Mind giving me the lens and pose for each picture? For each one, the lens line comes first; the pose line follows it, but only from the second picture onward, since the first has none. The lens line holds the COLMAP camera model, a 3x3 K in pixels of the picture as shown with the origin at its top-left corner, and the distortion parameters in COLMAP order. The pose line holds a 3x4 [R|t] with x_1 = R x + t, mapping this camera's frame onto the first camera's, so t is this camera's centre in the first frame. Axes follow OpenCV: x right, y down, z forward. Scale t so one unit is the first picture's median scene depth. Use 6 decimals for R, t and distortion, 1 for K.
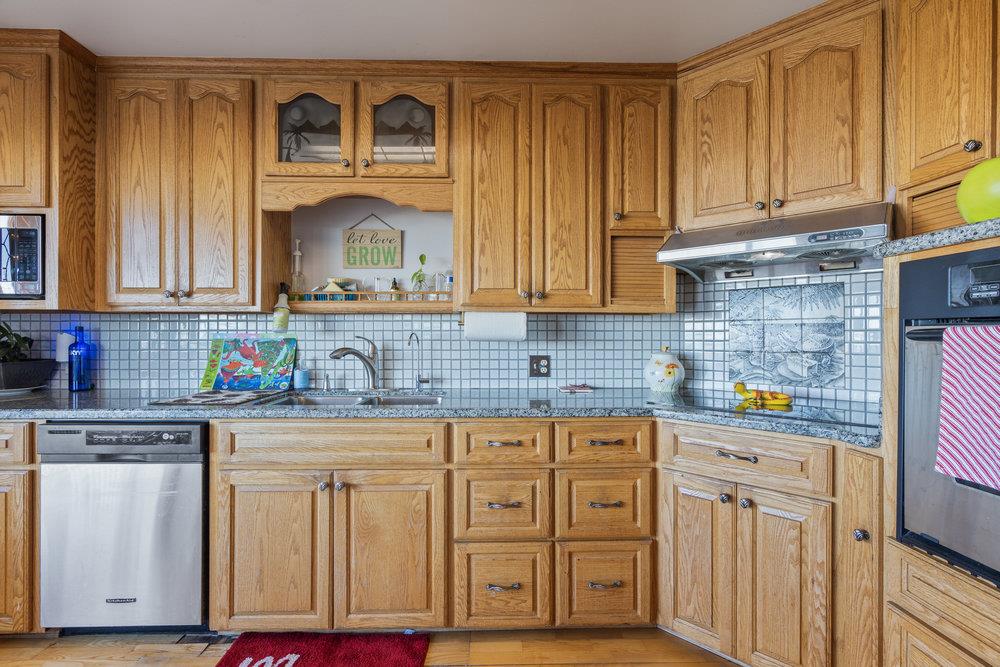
lens RADIAL K [[470.0, 0, 500.0], [0, 470.0, 333.5], [0, 0, 1]] dist [-0.005927, 0.000018]
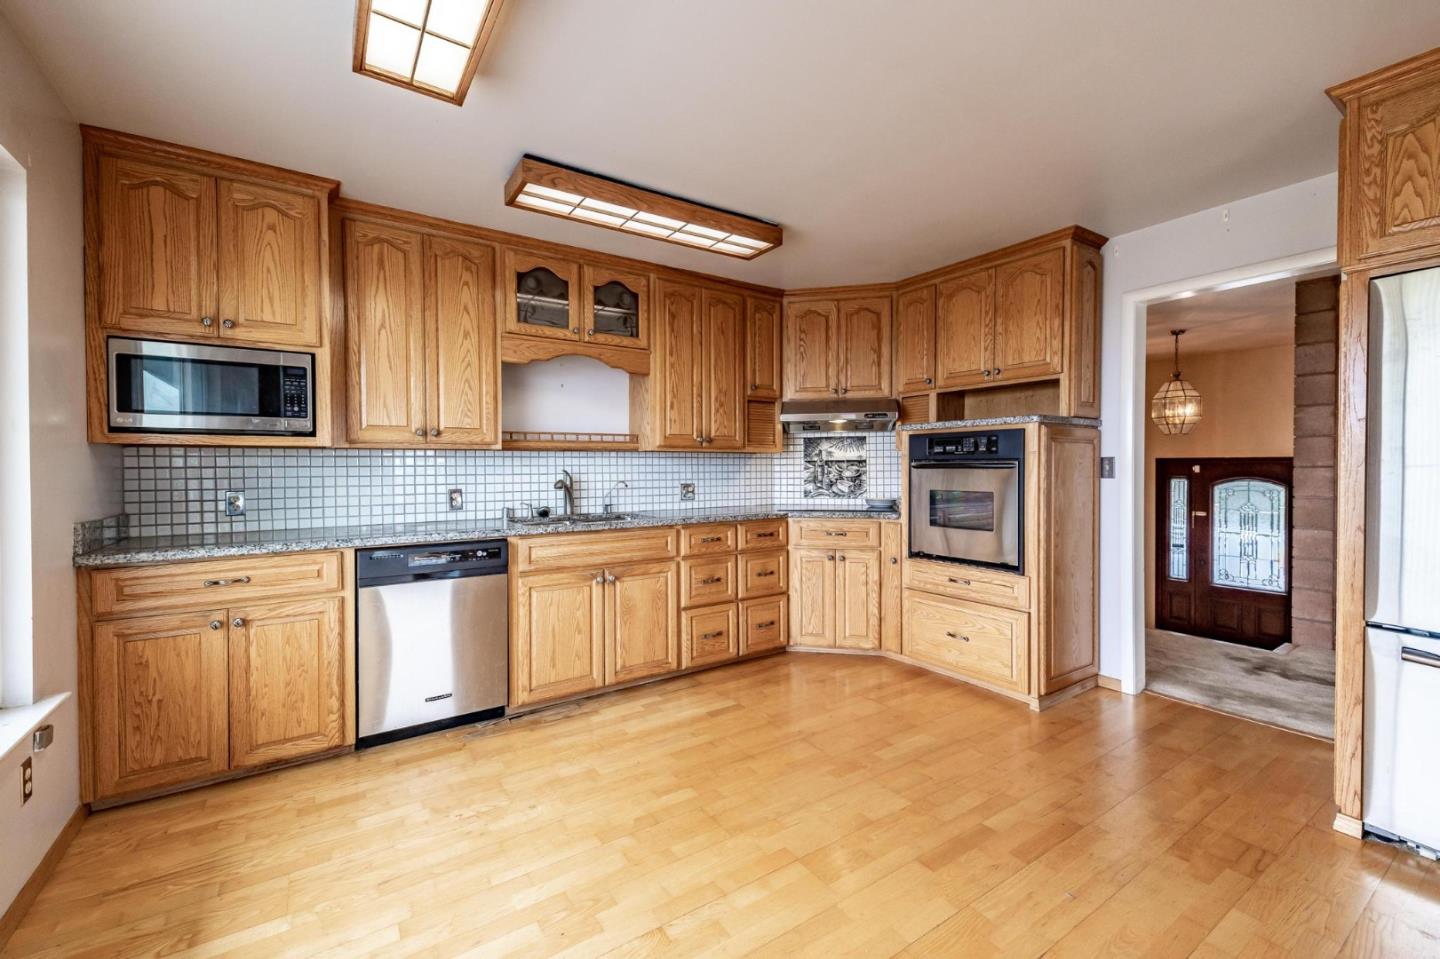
lens RADIAL K [[676.8, 0, 720.0], [0, 676.8, 479.5], [0, 0, 1]] dist [-0.005927, 0.000018]
pose [[0.825800, -0.015980, 0.563736, -1.079732], [0.005358, 0.999776, 0.020491, -0.004242], [-0.563937, -0.013901, 0.825701, -0.730977]]
